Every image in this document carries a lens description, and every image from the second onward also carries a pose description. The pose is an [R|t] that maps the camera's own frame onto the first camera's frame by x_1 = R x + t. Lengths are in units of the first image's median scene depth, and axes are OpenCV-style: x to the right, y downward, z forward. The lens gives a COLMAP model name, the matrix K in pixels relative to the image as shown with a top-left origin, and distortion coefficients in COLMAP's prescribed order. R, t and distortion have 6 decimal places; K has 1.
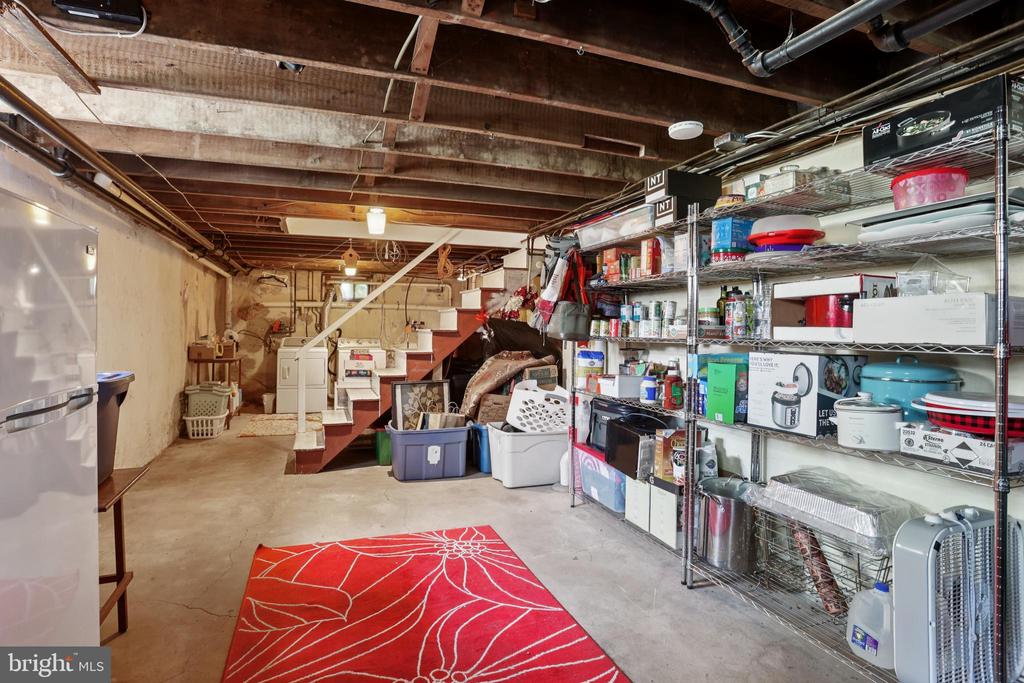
lens RADIAL K [[521.0, 0, 502.9], [0, 521.0, 330.2], [0, 0, 1]] dist [-0.078281, 0.049873]
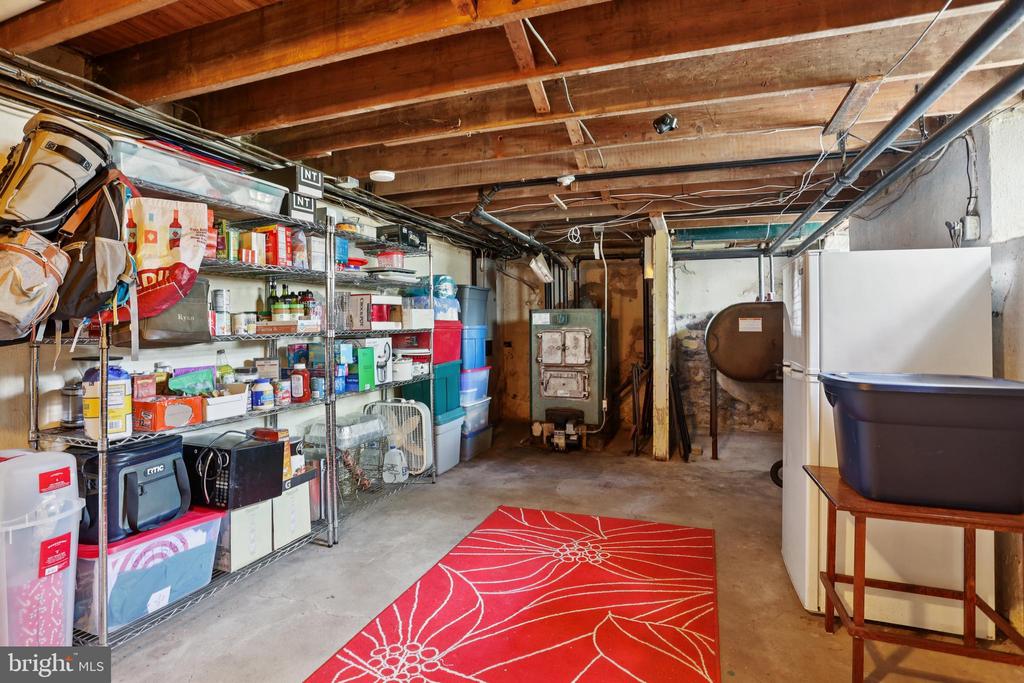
lens RADIAL K [[521.0, 0, 502.9], [0, 521.0, 330.2], [0, 0, 1]] dist [-0.078281, 0.049873]
pose [[-0.752016, -0.012421, 0.659028, -0.679869], [0.002793, 0.999753, 0.022030, -0.011907], [-0.659139, 0.018408, -0.751795, 1.585347]]
